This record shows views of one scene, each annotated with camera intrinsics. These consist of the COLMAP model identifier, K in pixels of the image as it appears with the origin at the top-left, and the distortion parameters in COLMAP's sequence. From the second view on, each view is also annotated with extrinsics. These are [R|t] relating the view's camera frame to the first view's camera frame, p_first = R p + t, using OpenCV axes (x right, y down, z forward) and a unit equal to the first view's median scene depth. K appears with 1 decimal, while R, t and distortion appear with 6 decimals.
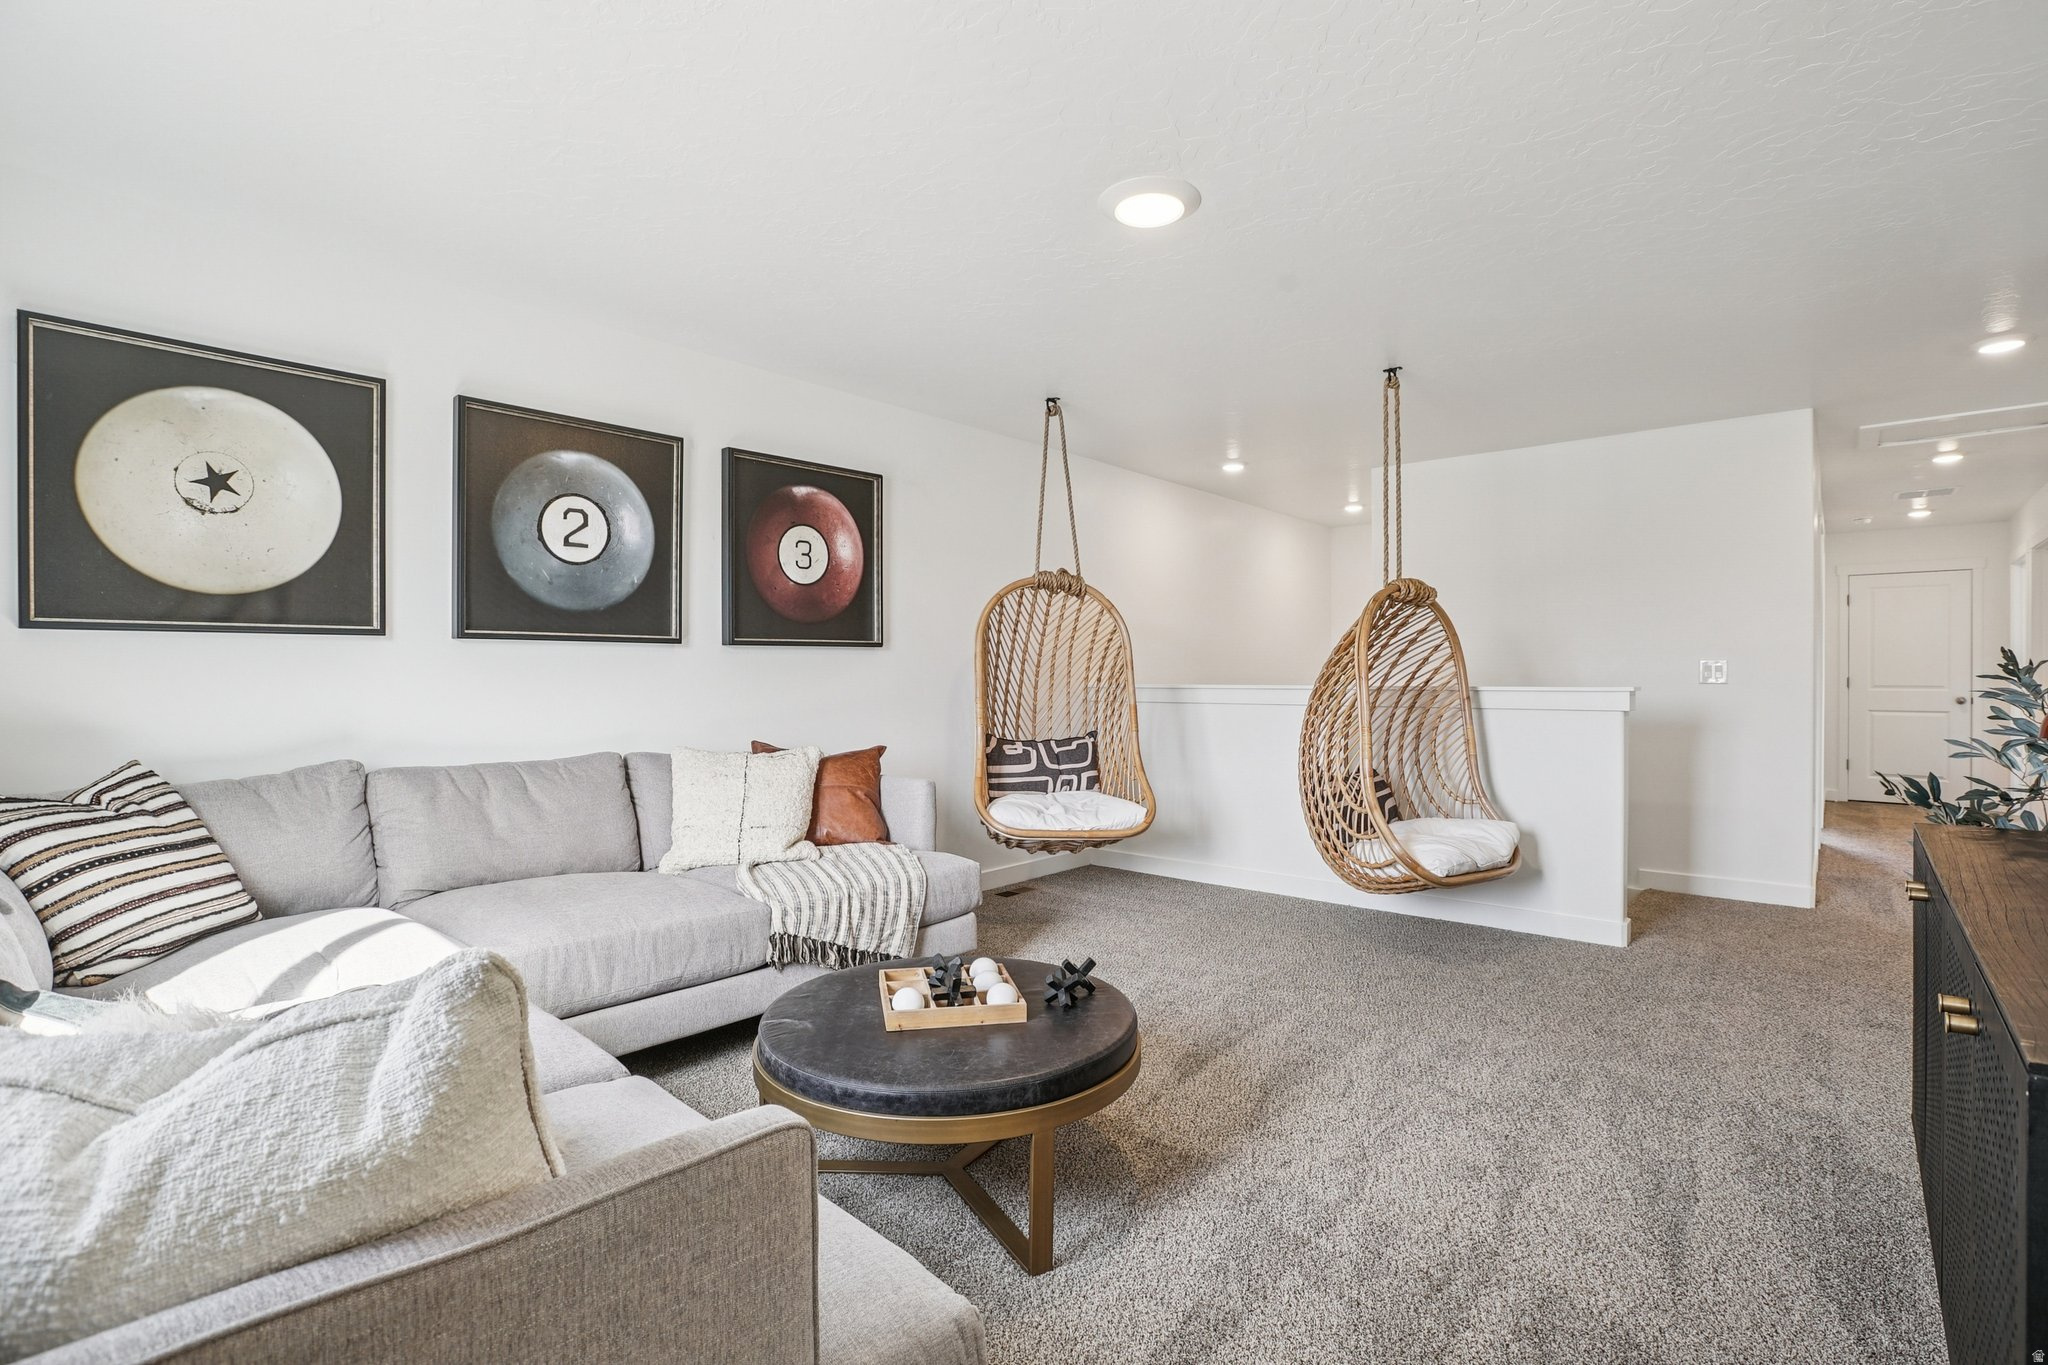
lens RADIAL K [[948.5, 0, 1030.5], [0, 948.5, 684.7], [0, 0, 1]] dist [-0.070675, 0.032444]
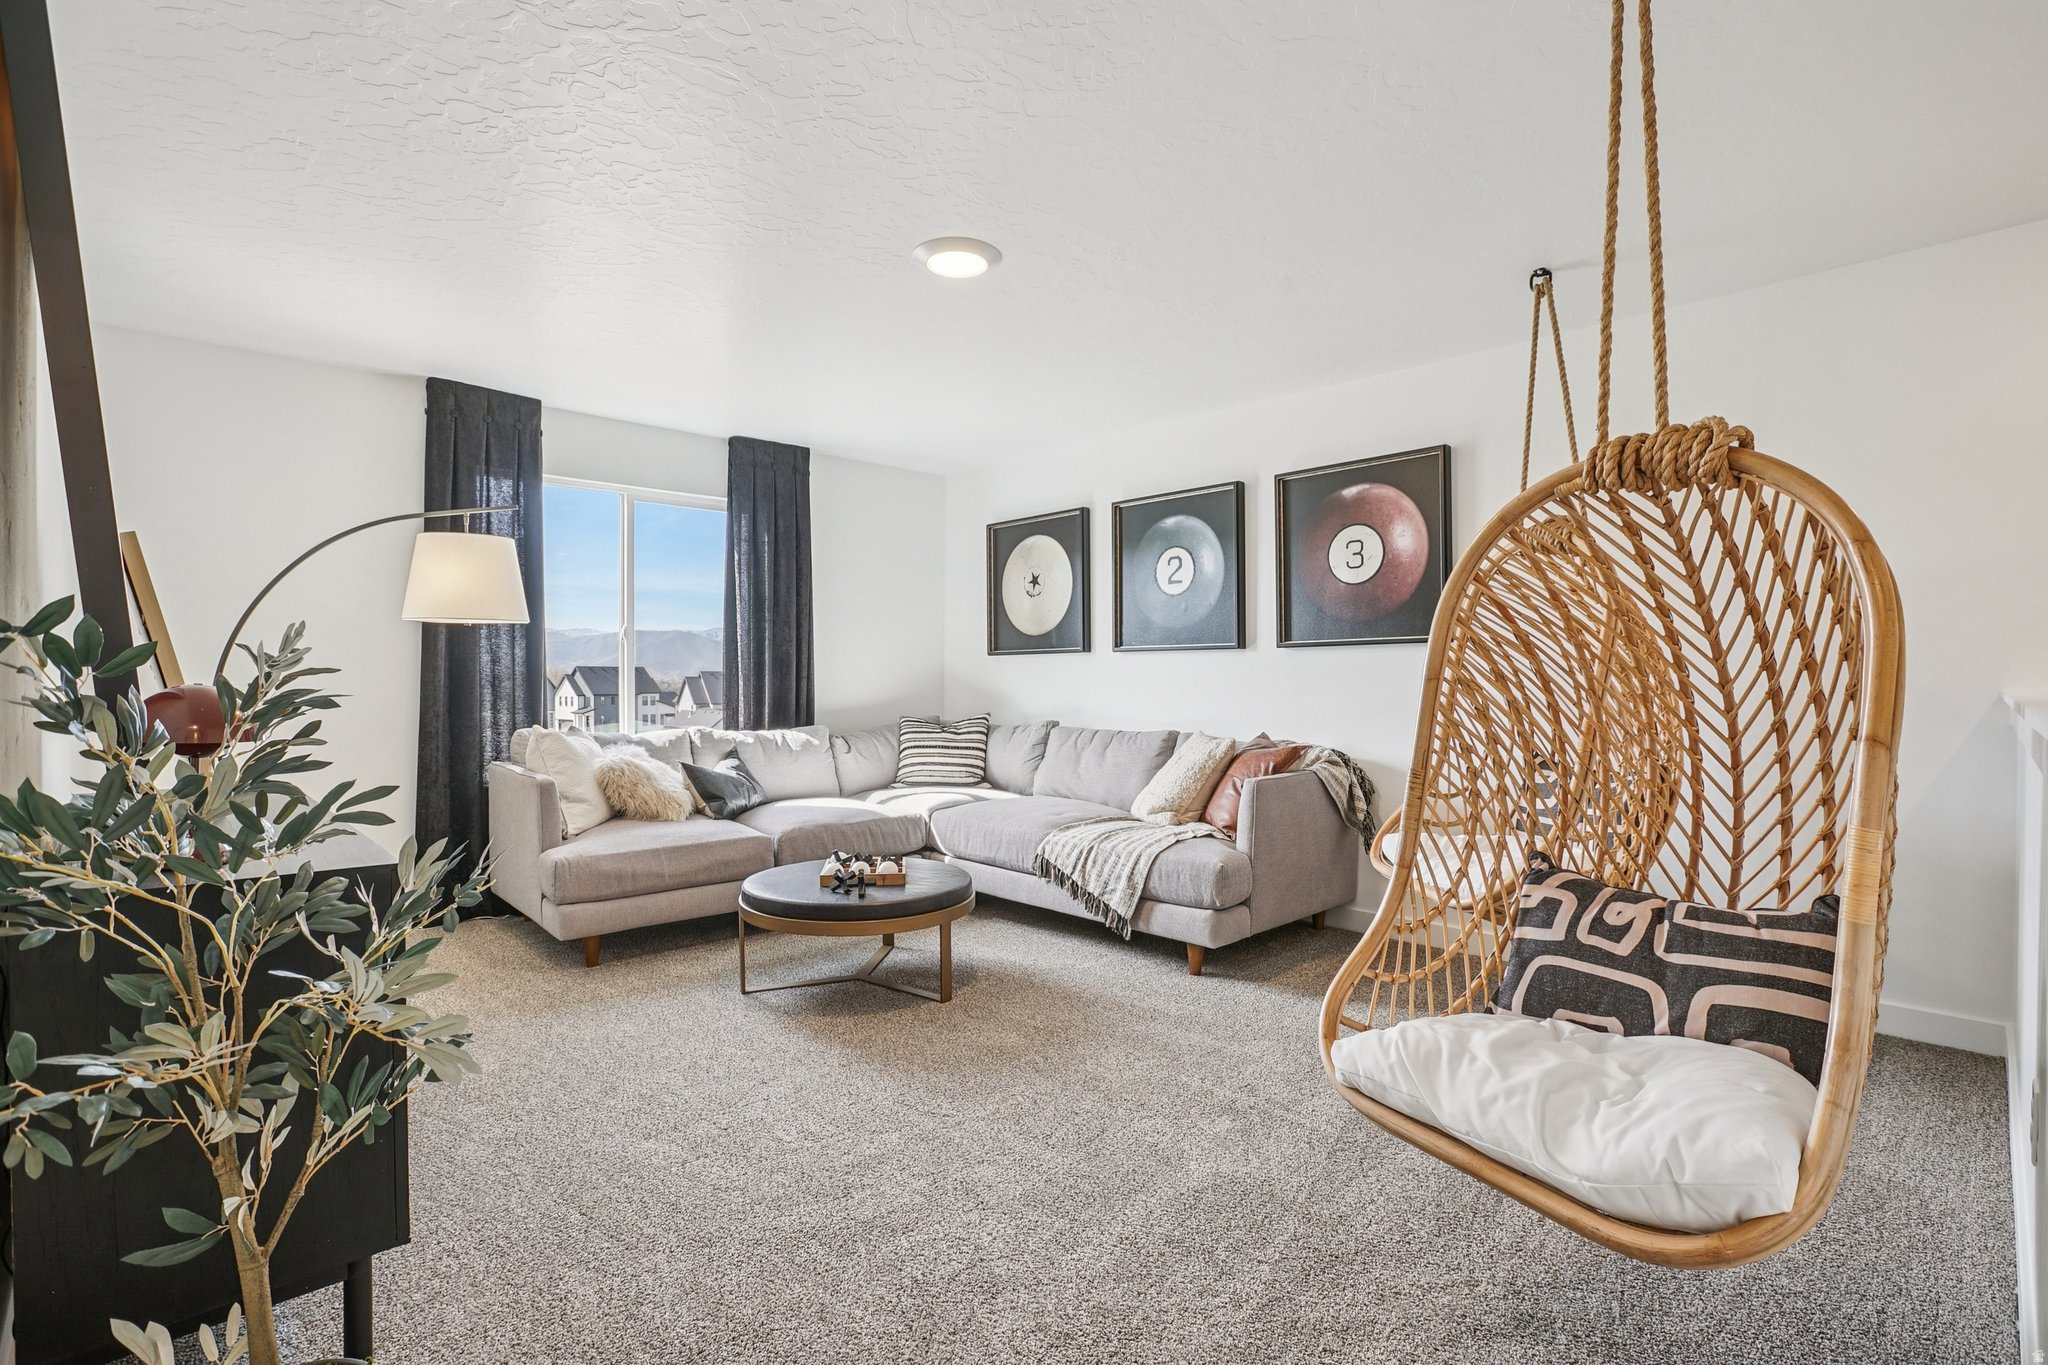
lens RADIAL K [[948.5, 0, 1030.5], [0, 948.5, 684.7], [0, 0, 1]] dist [-0.070675, 0.032444]
pose [[-0.082673, 0.006365, -0.996556, 0.898735], [-0.011889, 0.999902, 0.007373, -0.002697], [0.996506, 0.012458, -0.082589, 0.848884]]
